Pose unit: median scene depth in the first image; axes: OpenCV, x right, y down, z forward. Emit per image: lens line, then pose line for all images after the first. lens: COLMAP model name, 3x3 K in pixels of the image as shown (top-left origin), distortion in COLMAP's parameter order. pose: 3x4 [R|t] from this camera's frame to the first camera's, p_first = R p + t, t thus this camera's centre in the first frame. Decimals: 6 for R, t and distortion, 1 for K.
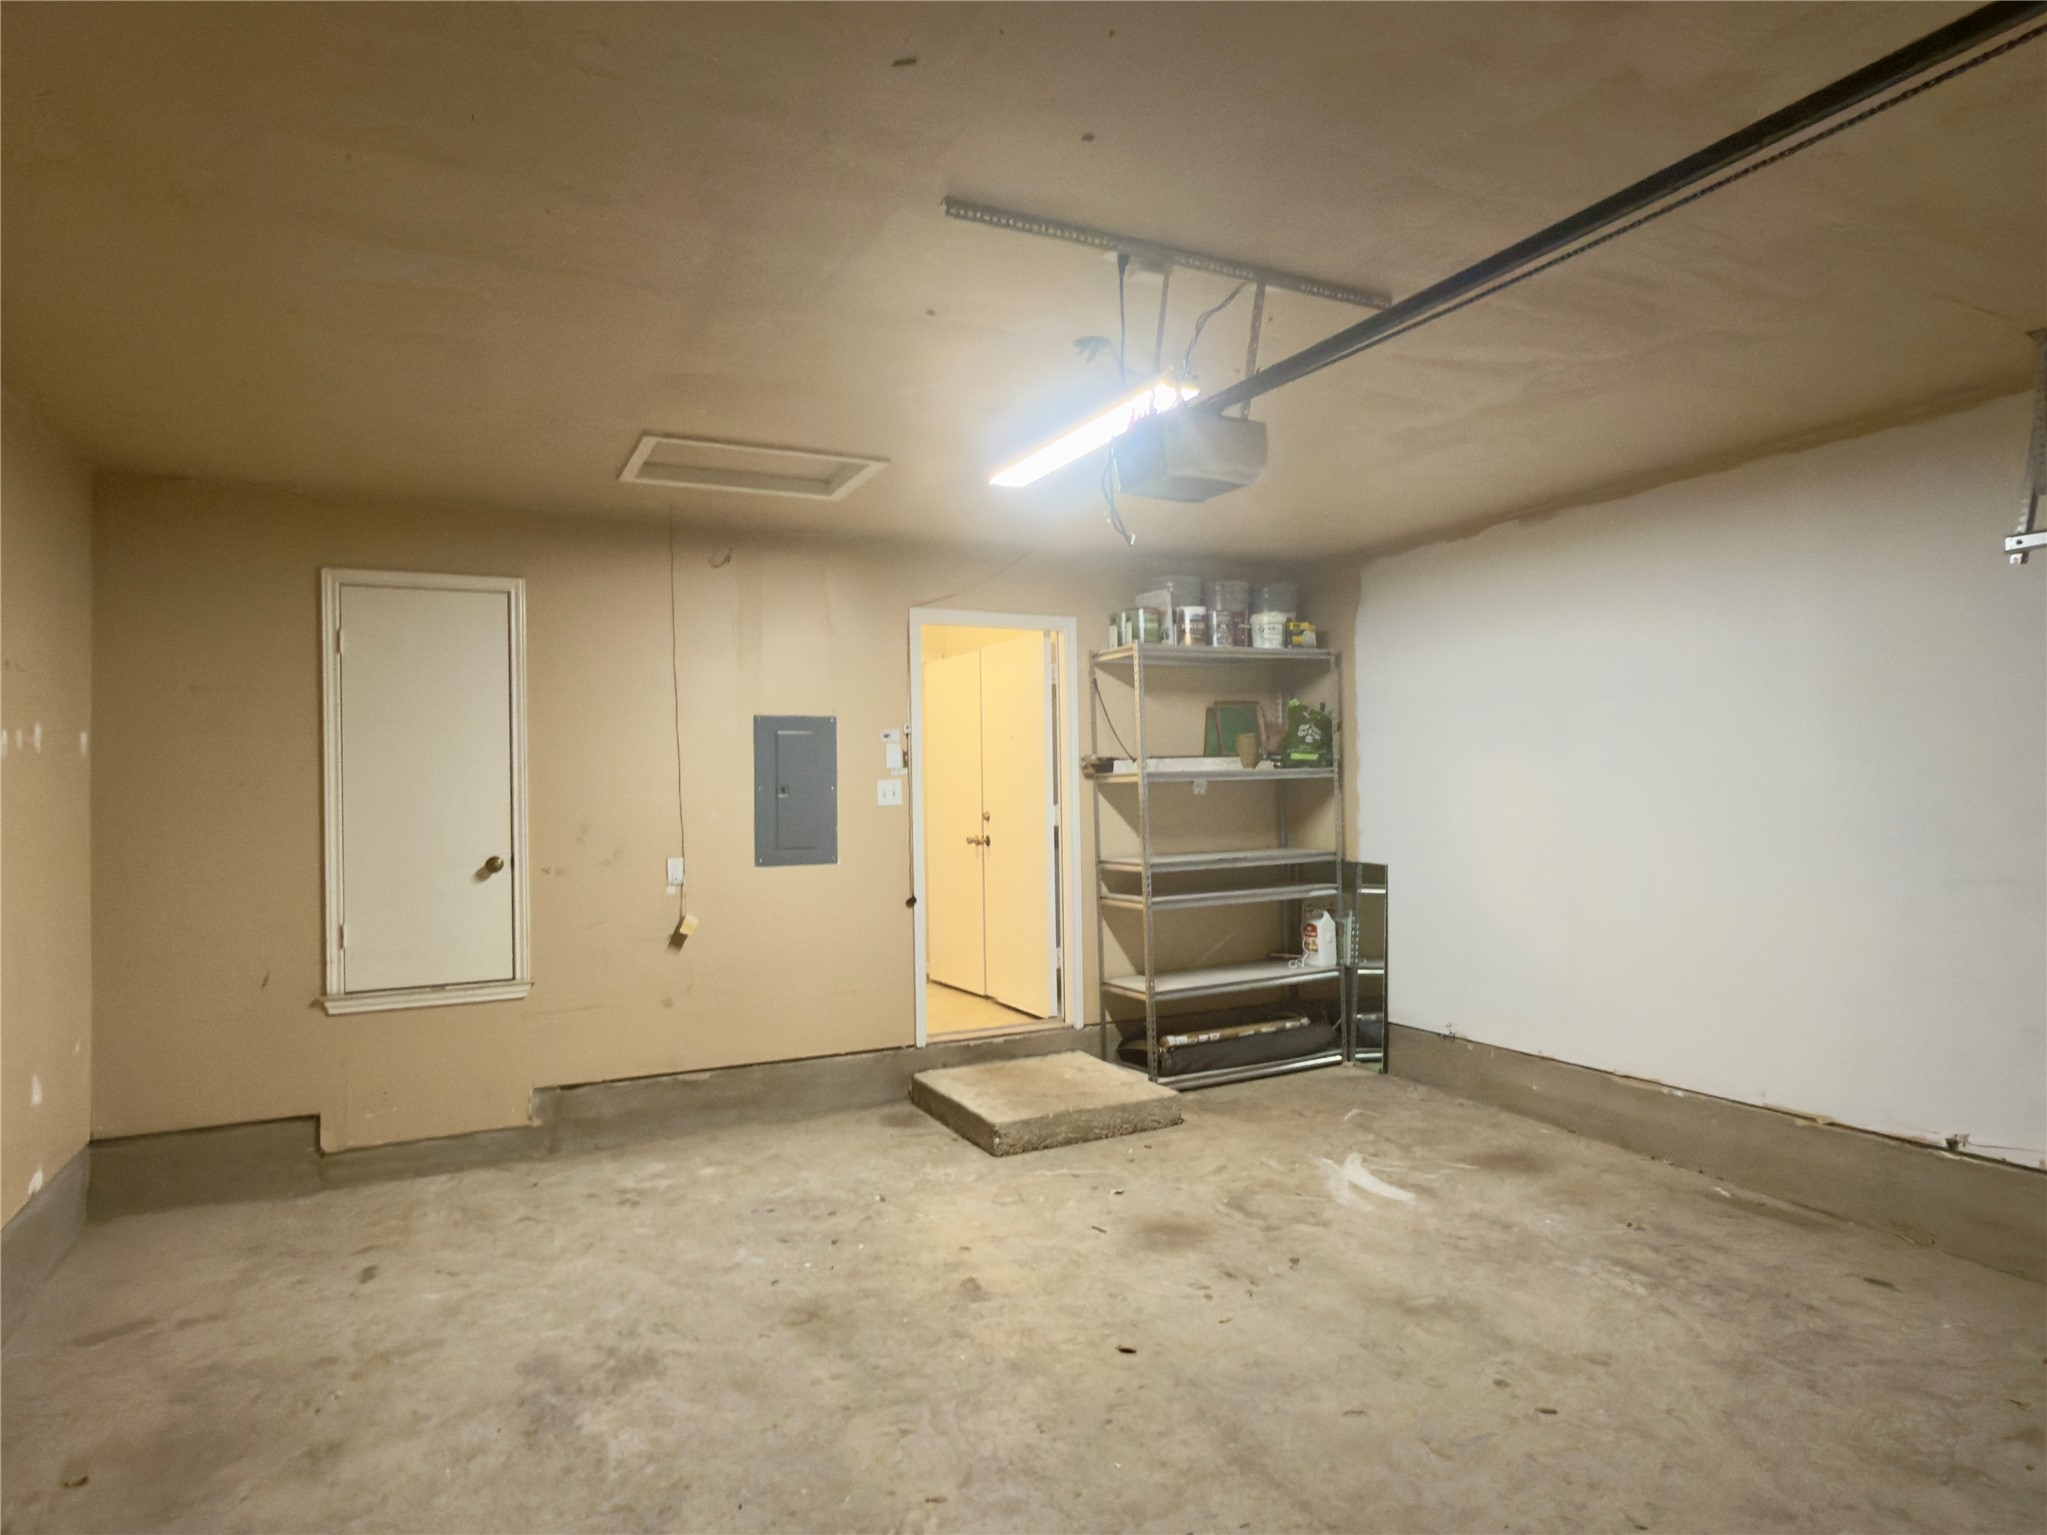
lens RADIAL K [[1201.2, 0, 1024.4], [0, 1201.2, 769.9], [0, 0, 1]] dist [0.002194, -0.002079]
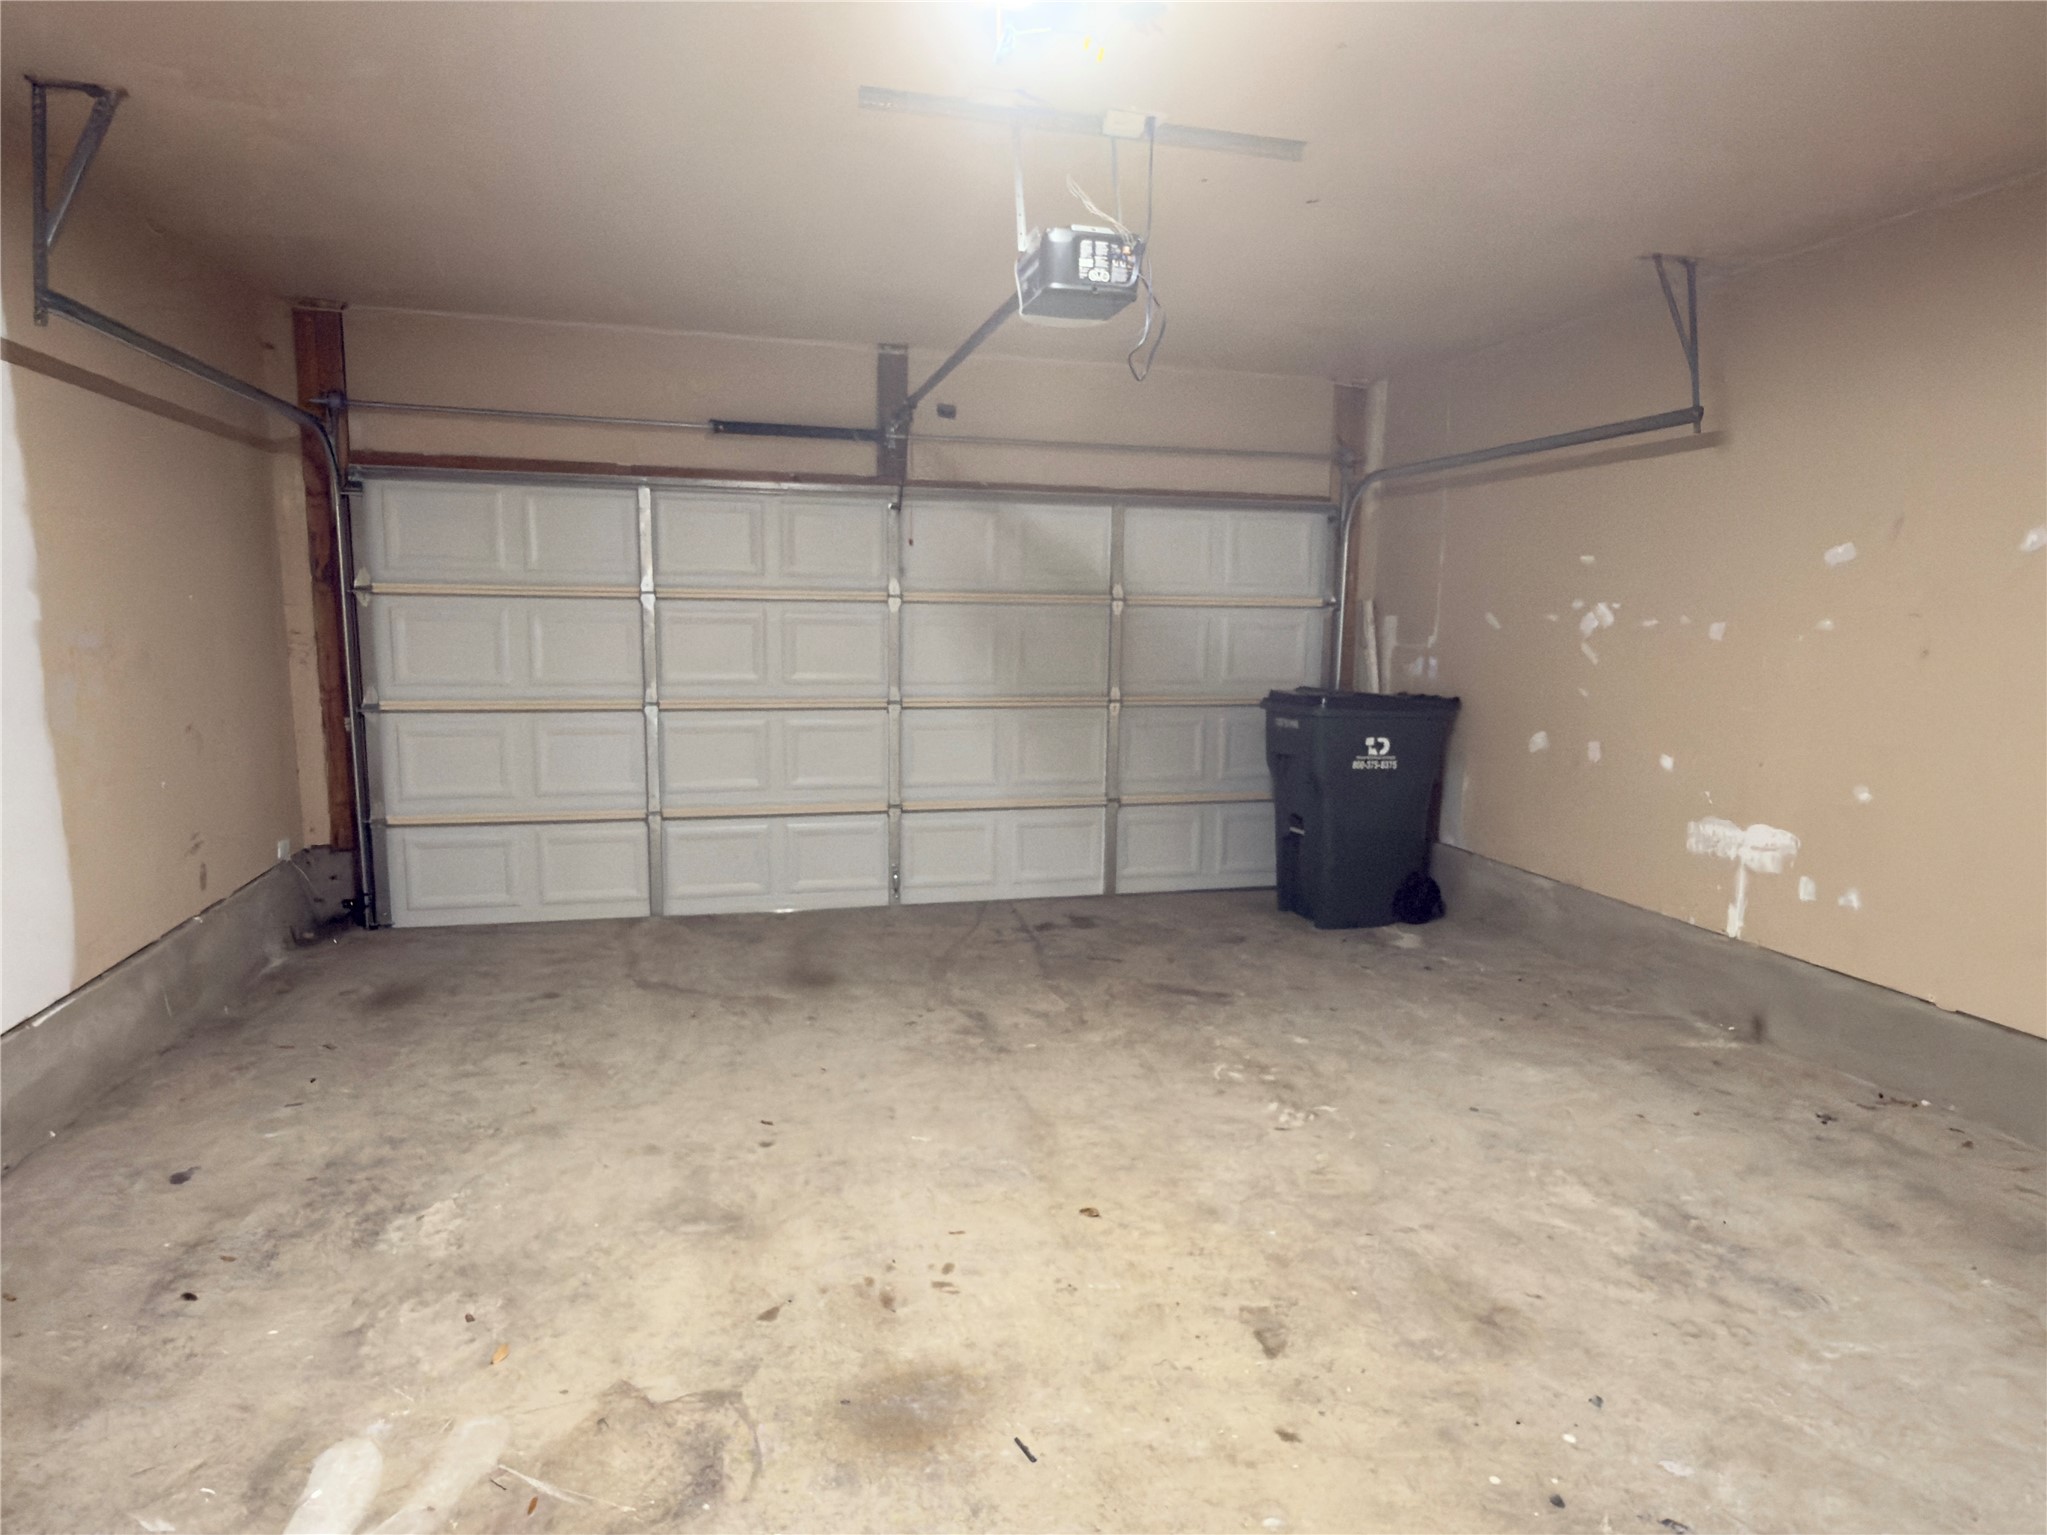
lens RADIAL K [[1201.2, 0, 1024.4], [0, 1201.2, 772.4], [0, 0, 1]] dist [0.002194, -0.002079]
pose [[-0.978539, -0.028948, 0.204019, -0.040636], [-0.005180, 0.993226, 0.116081, 0.042205], [-0.205997, 0.112533, -0.972060, 1.754608]]
